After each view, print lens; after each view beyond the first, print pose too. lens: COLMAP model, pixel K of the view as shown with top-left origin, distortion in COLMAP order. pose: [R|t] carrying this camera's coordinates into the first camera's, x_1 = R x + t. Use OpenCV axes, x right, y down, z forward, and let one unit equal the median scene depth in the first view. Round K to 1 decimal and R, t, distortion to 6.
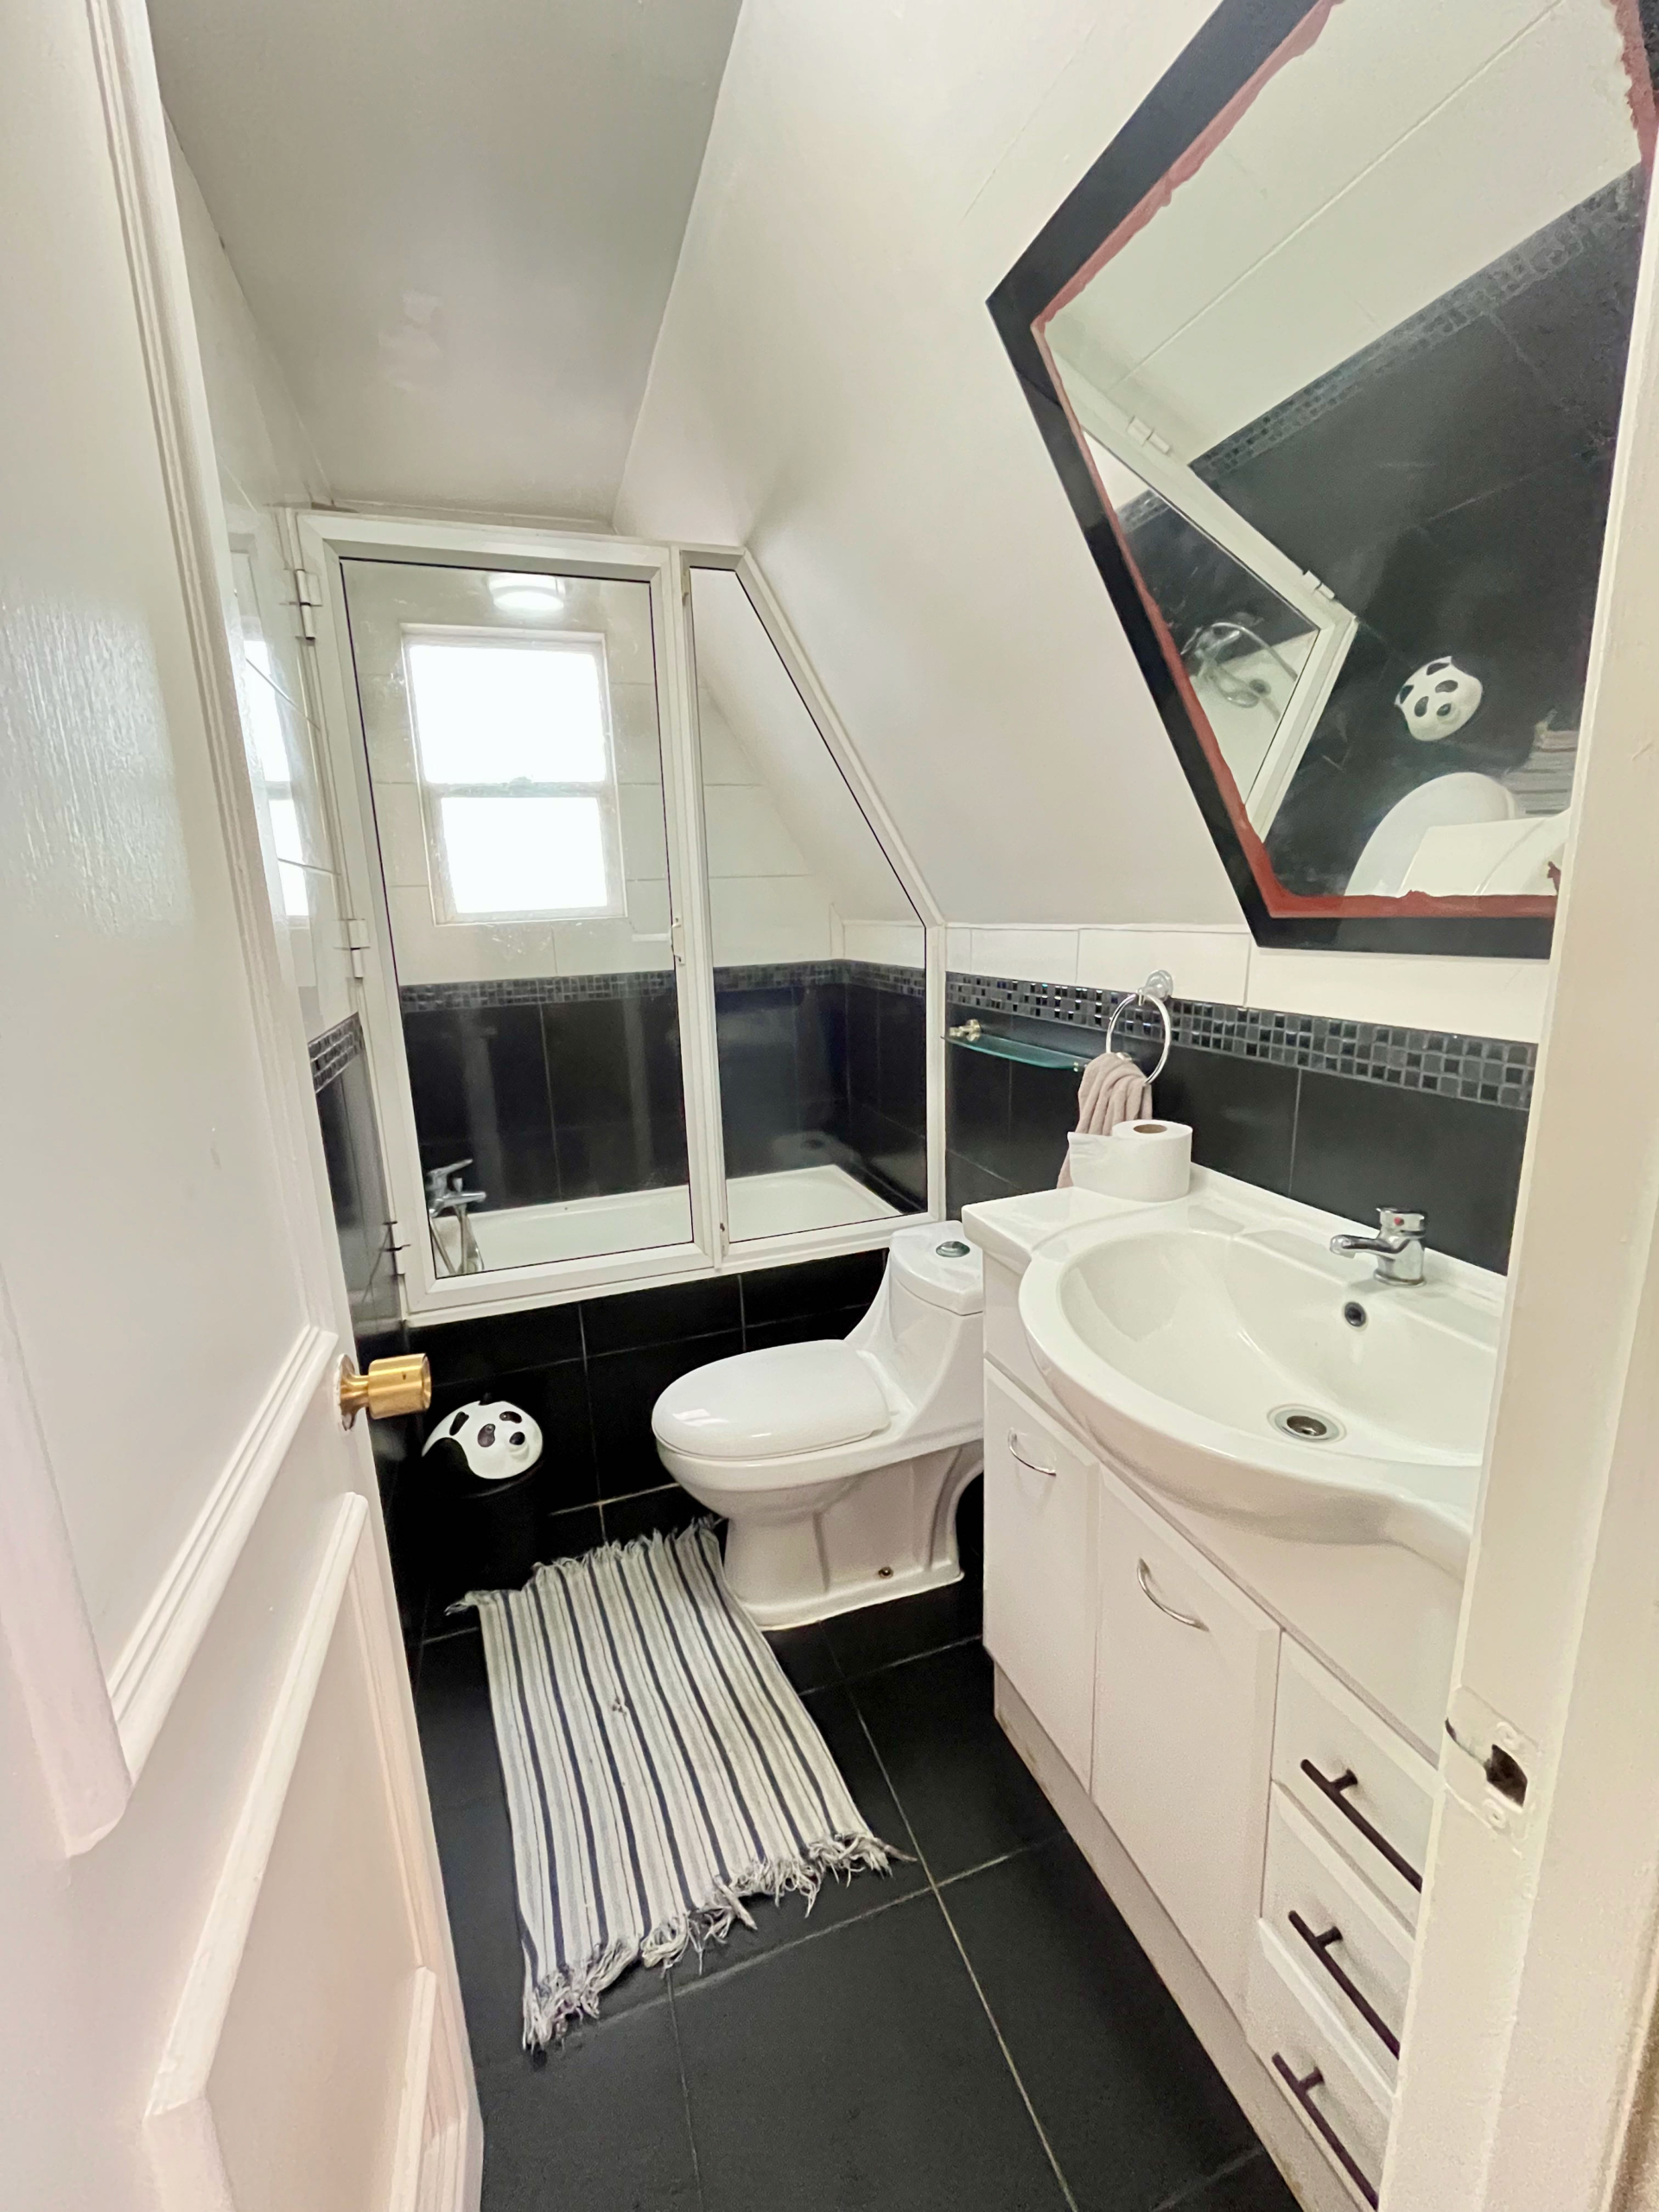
lens RADIAL K [[893.3, 0, 822.9], [0, 893.3, 1102.7], [0, 0, 1]] dist [-0.002892, -0.000102]
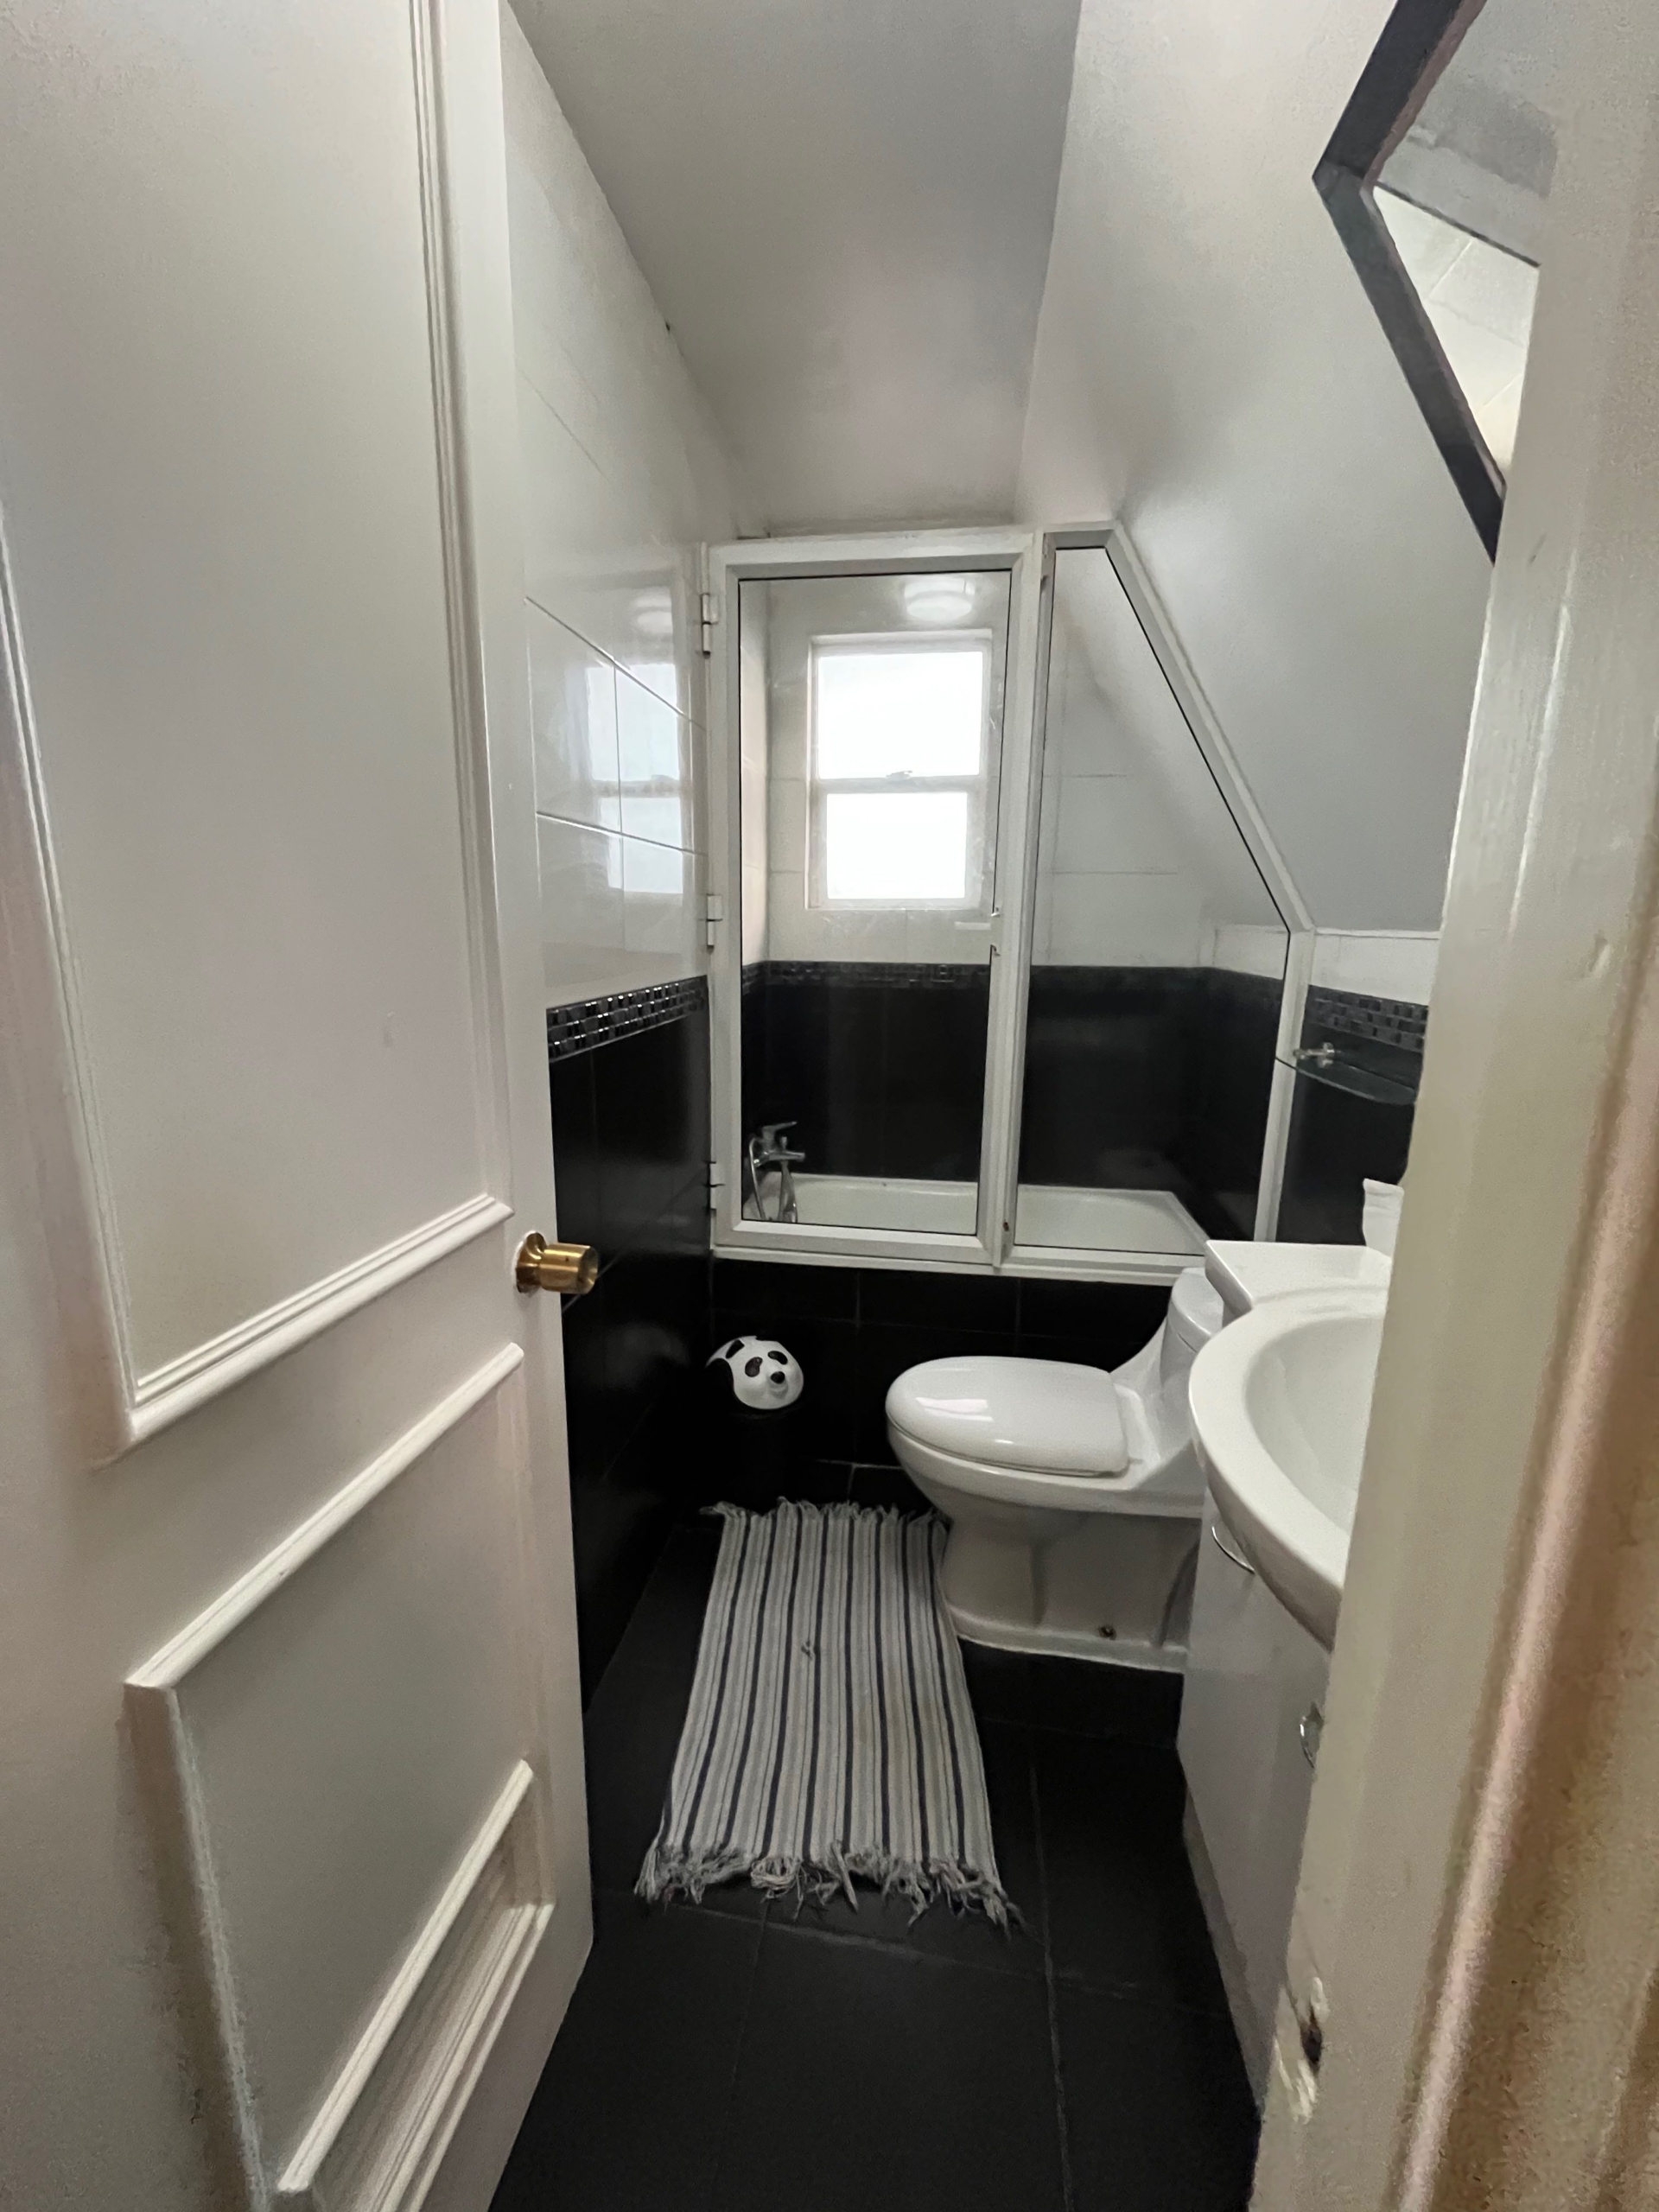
lens RADIAL K [[893.3, 0, 822.9], [0, 893.3, 1102.7], [0, 0, 1]] dist [-0.002892, -0.000102]
pose [[0.888284, 0.137840, -0.438123, 0.133632], [-0.141140, 0.989669, 0.025206, 0.010347], [0.437071, 0.039447, 0.898562, 0.034696]]
